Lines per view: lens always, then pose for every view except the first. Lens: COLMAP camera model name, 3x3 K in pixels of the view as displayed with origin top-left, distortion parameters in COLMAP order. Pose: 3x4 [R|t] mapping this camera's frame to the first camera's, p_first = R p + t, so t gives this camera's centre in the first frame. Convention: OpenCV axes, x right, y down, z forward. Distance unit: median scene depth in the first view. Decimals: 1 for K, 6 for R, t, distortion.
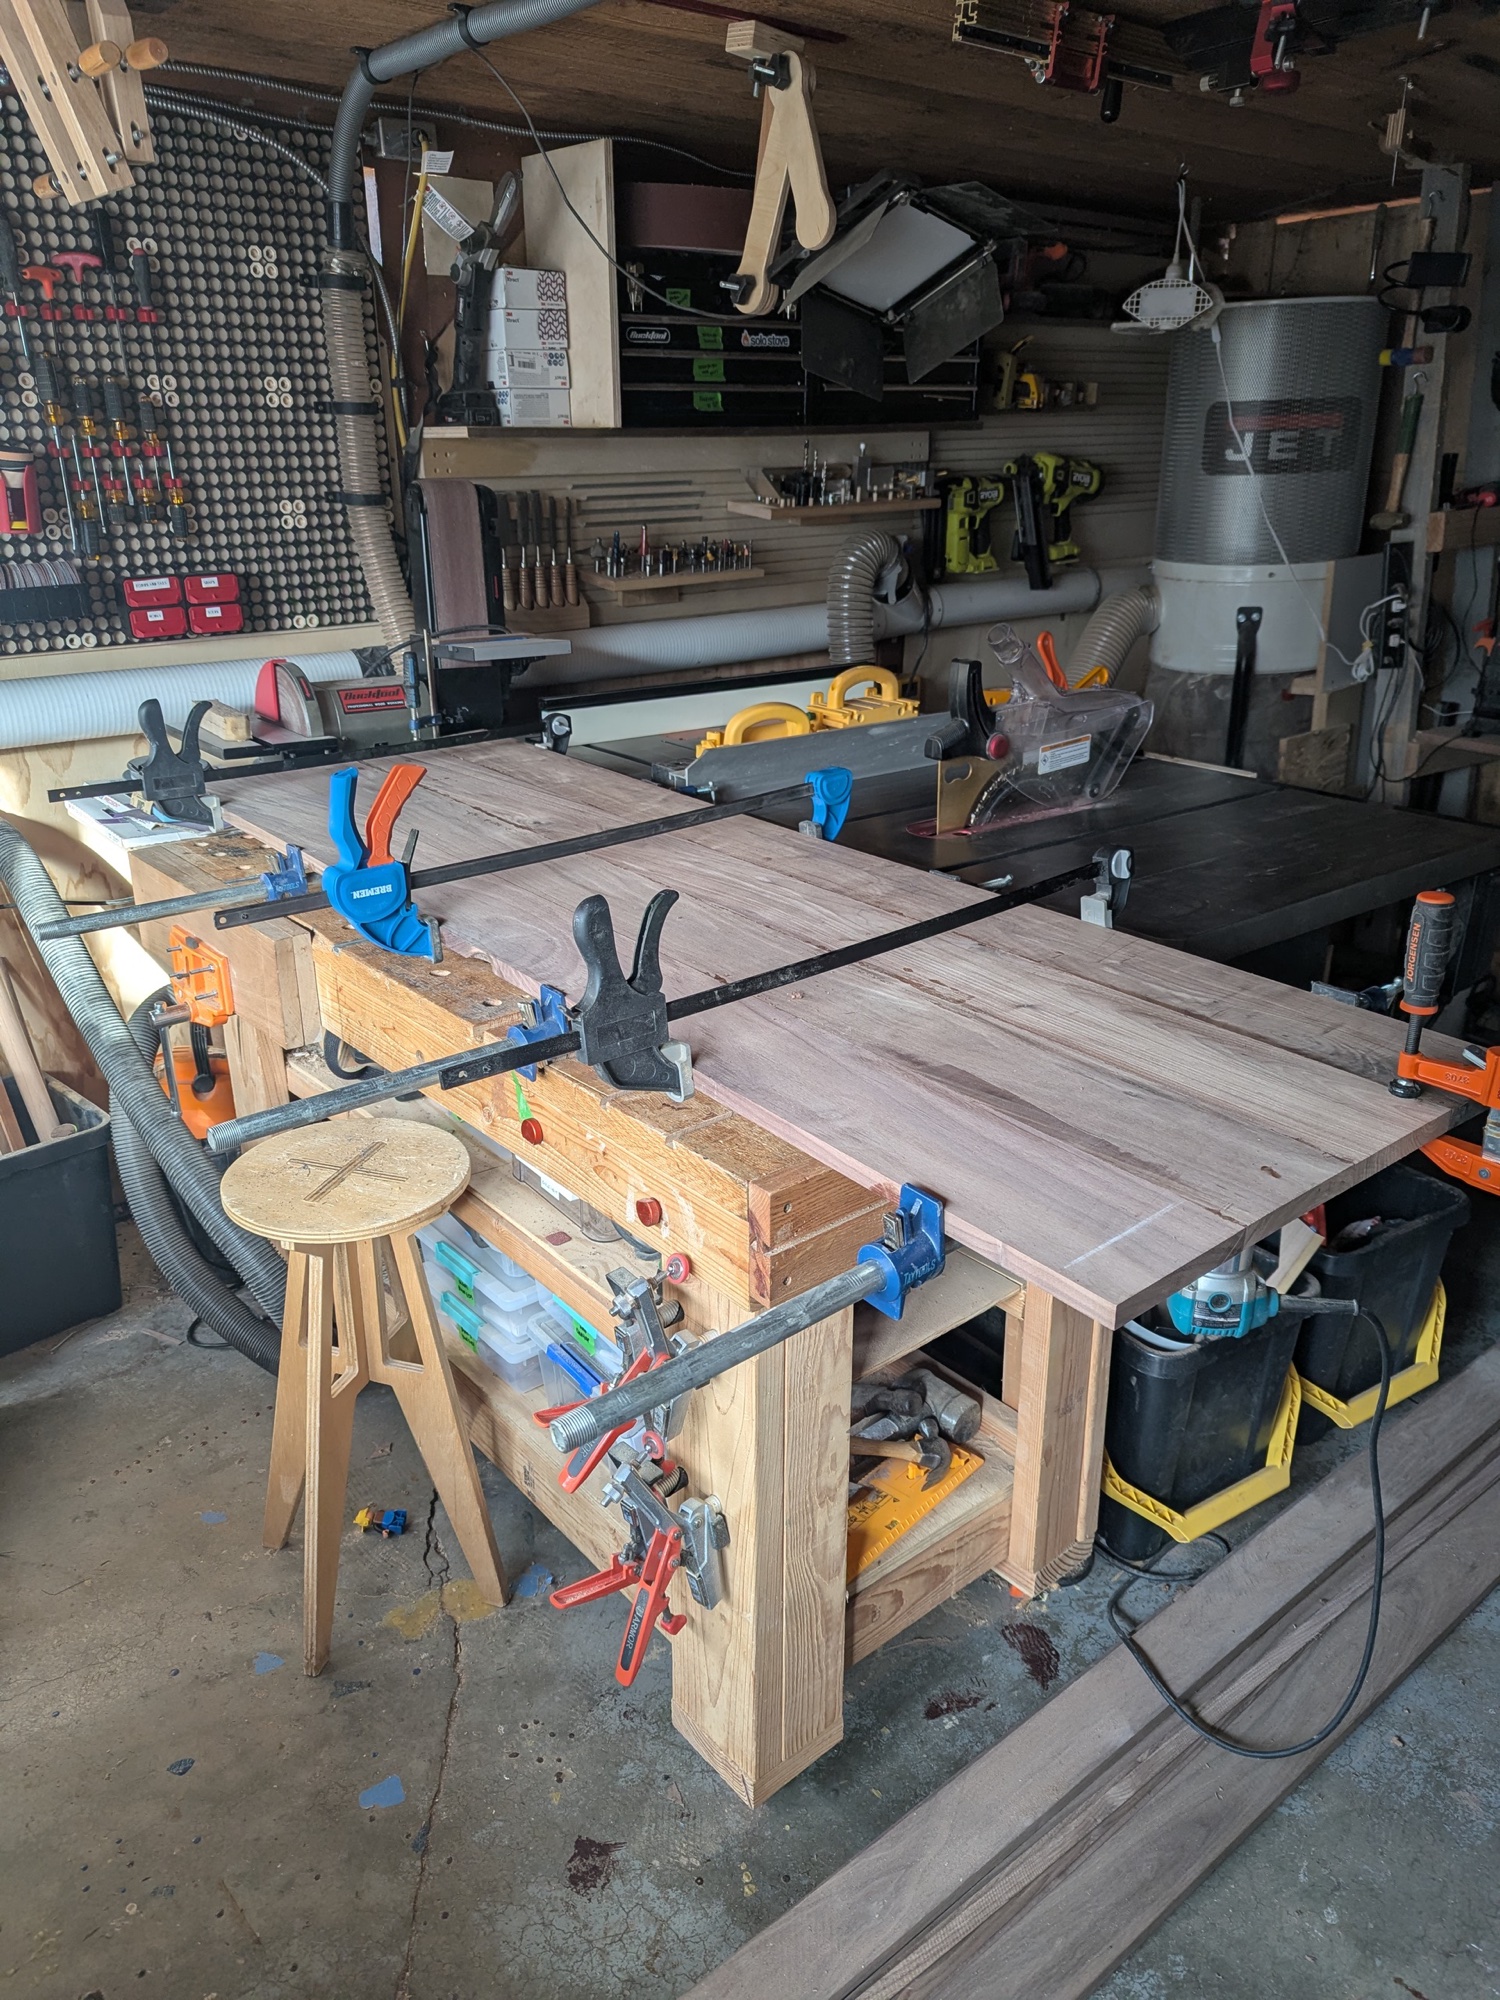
lens RADIAL K [[1452.4, 0, 759.6], [0, 1452.4, 1015.7], [0, 0, 1]] dist [0.033574, -0.019896]
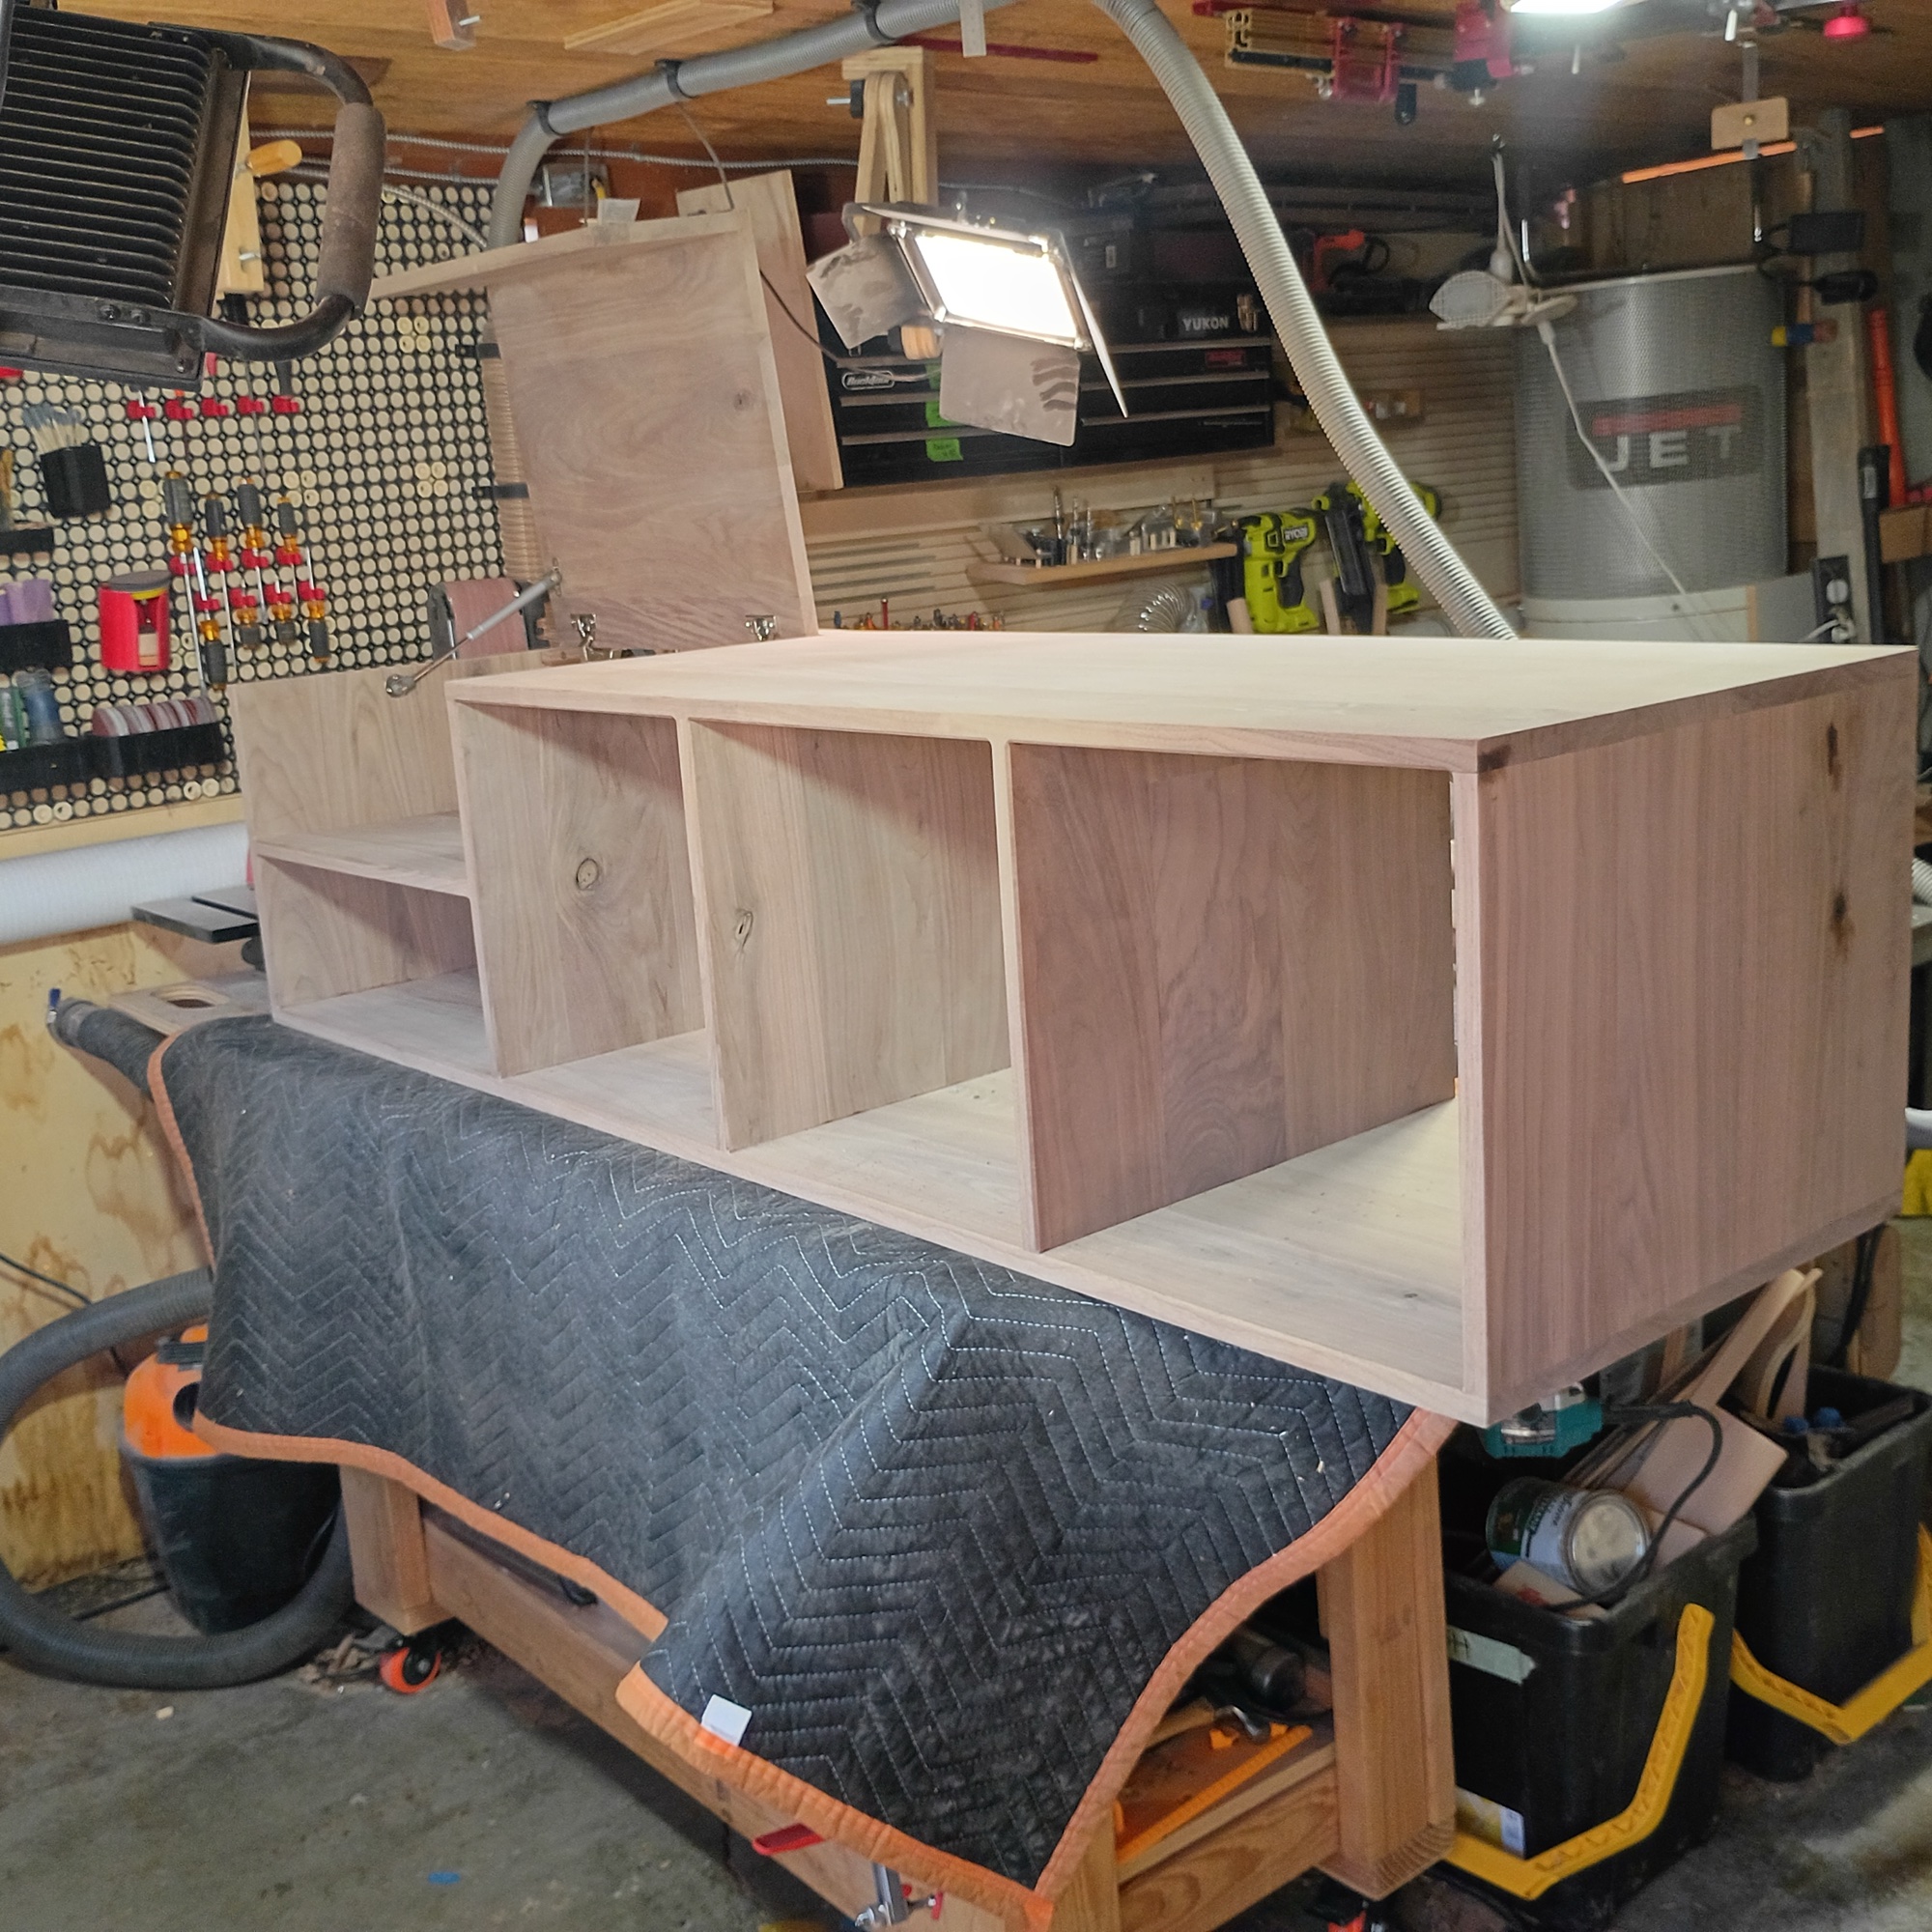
lens RADIAL K [[2278.0, 0, 997.5], [0, 2278.0, 917.2], [0, 0, 1]] dist [0.007286, 0.000000]
pose [[0.997210, -0.072305, 0.018575, -0.055549], [0.074475, 0.980705, -0.180750, 0.069771], [-0.005147, 0.181629, 0.983354, -0.215252]]
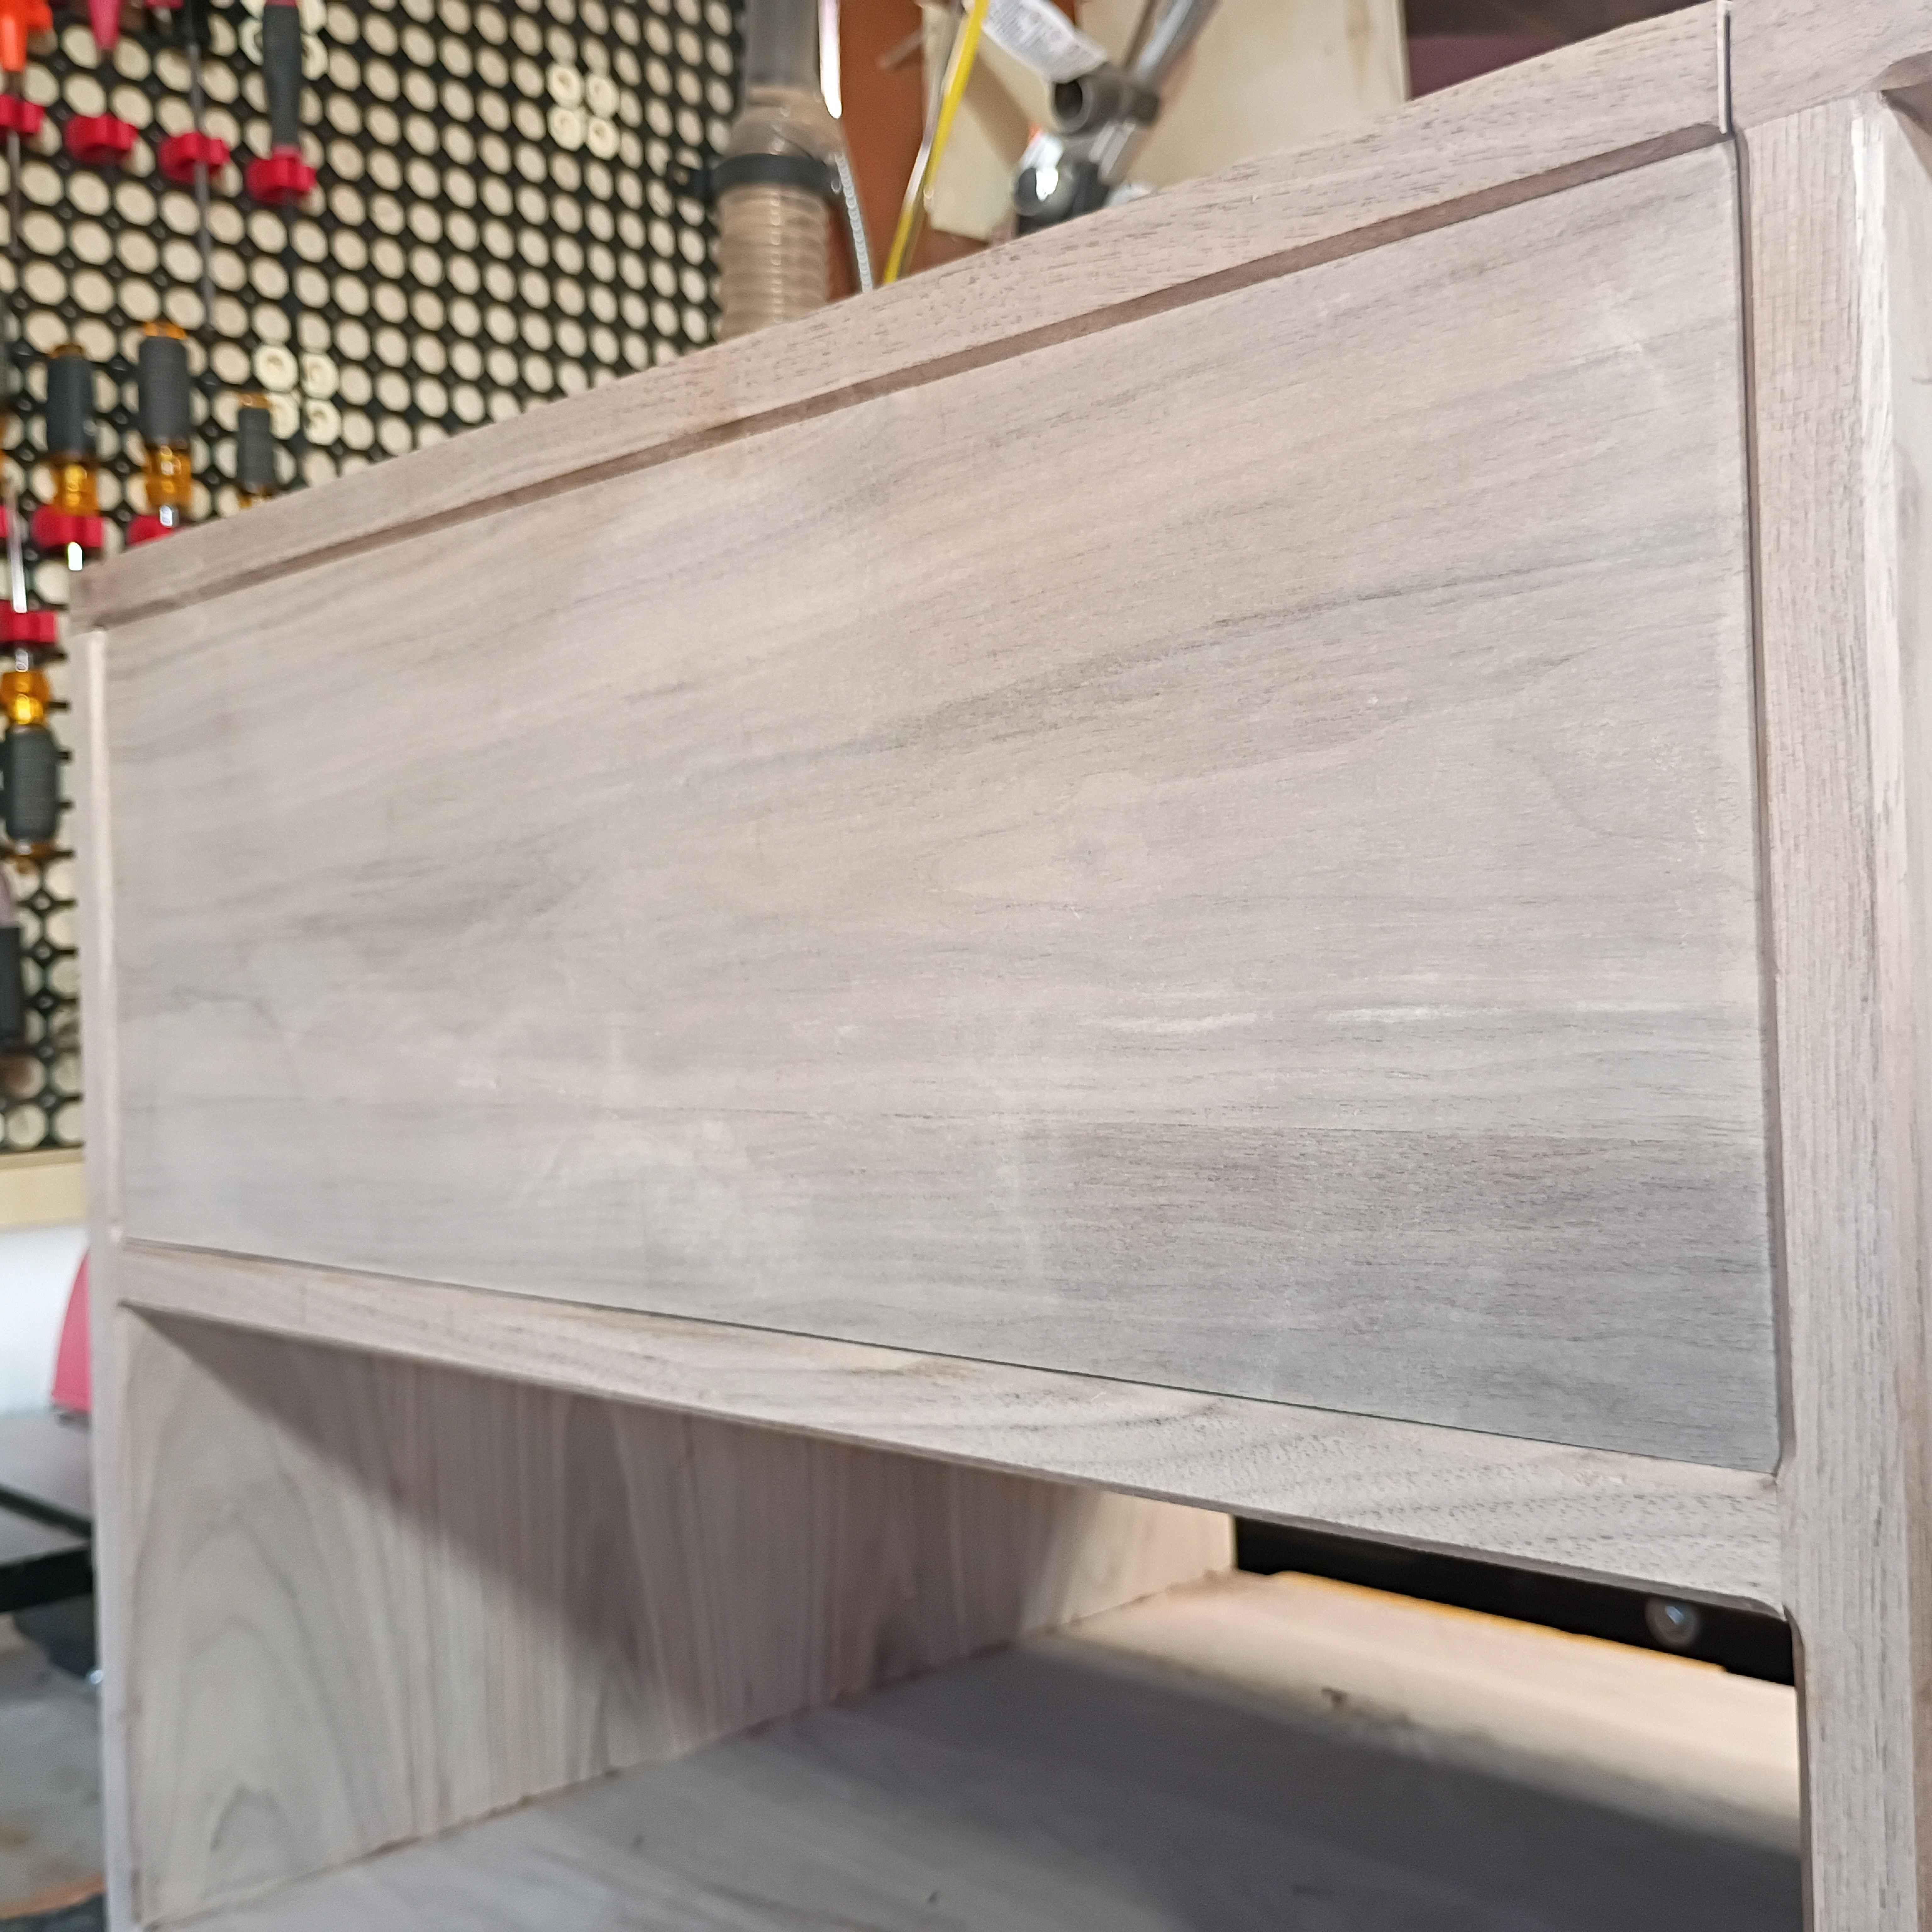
lens RADIAL K [[2278.0, 0, 974.2], [0, 2278.0, 922.6], [0, 0, 1]] dist [0.007286, 0.000000]
pose [[0.995067, -0.033650, 0.093325, -0.299541], [0.067306, 0.920085, -0.385893, -0.106470], [-0.072882, 0.390271, 0.917811, 0.550736]]
